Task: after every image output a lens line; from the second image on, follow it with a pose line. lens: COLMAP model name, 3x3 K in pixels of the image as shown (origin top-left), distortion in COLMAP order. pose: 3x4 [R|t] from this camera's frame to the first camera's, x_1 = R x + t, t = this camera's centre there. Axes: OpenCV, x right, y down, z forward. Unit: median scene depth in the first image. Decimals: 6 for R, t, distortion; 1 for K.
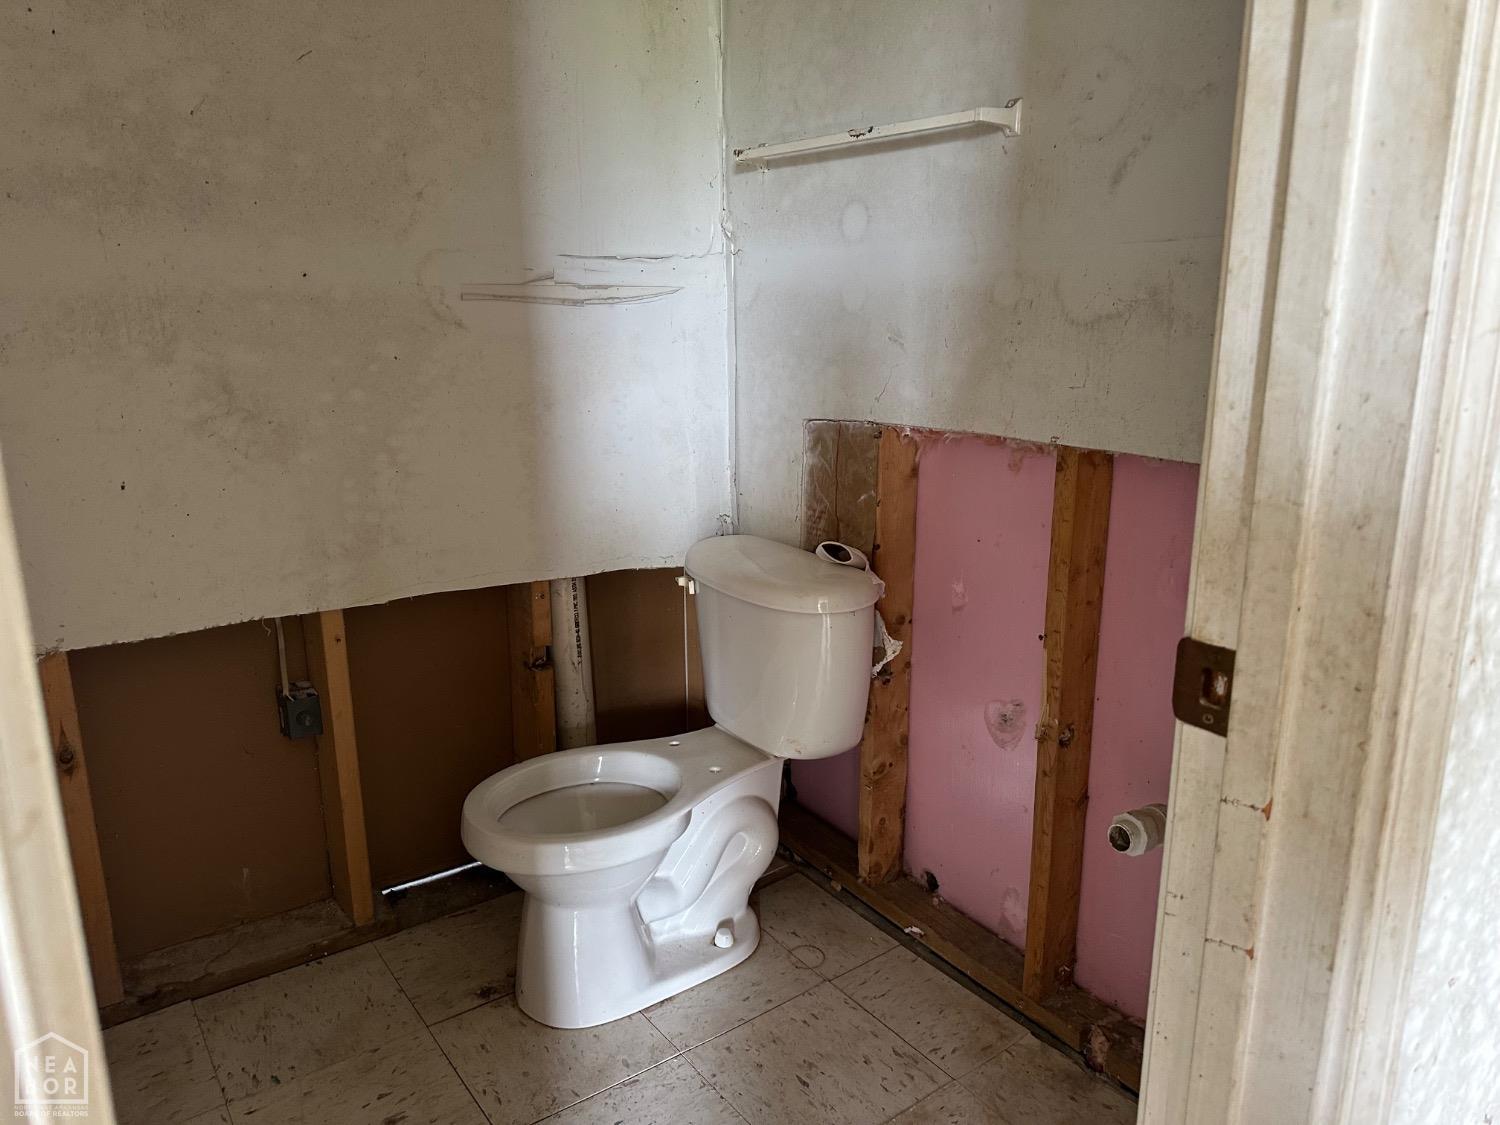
lens RADIAL K [[1068.0, 0, 750.0], [0, 1068.0, 562.5], [0, 0, 1]] dist [0.095648, -0.000854]
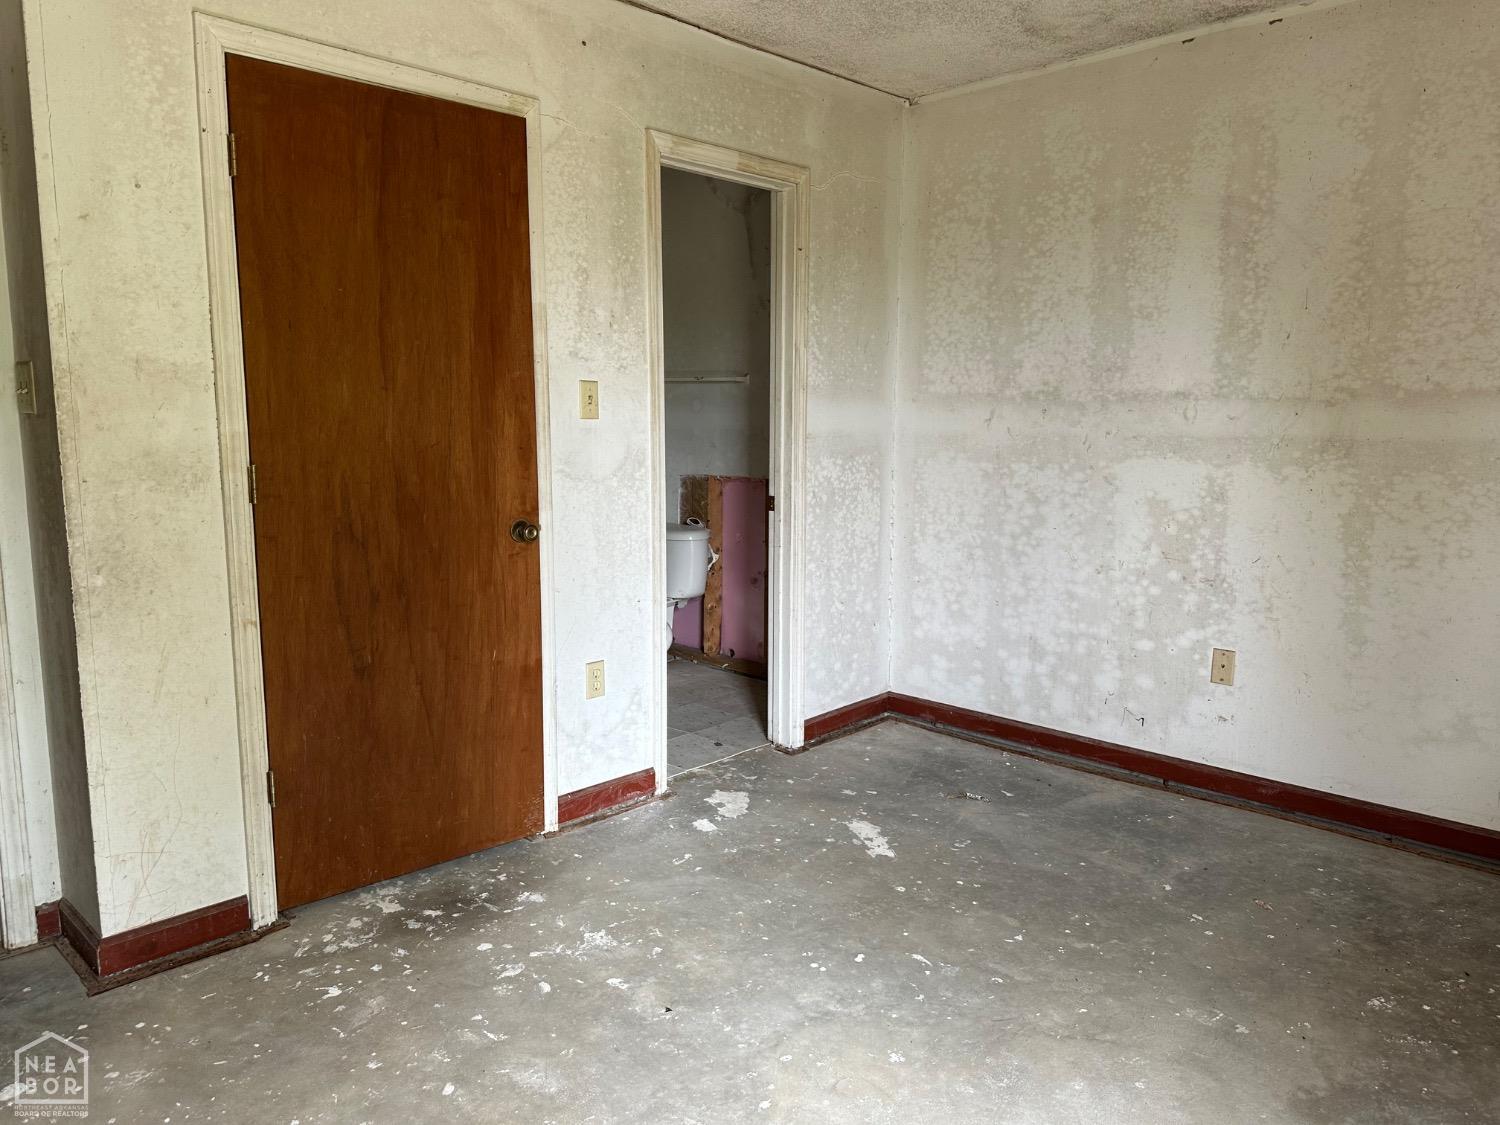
lens RADIAL K [[1068.0, 0, 750.0], [0, 1068.0, 562.5], [0, 0, 1]] dist [0.095648, -0.000854]
pose [[0.984331, -0.016448, 0.175561, -0.254354], [0.034162, 0.994564, -0.098363, 0.361333], [-0.172989, 0.102819, 0.979542, -1.658224]]
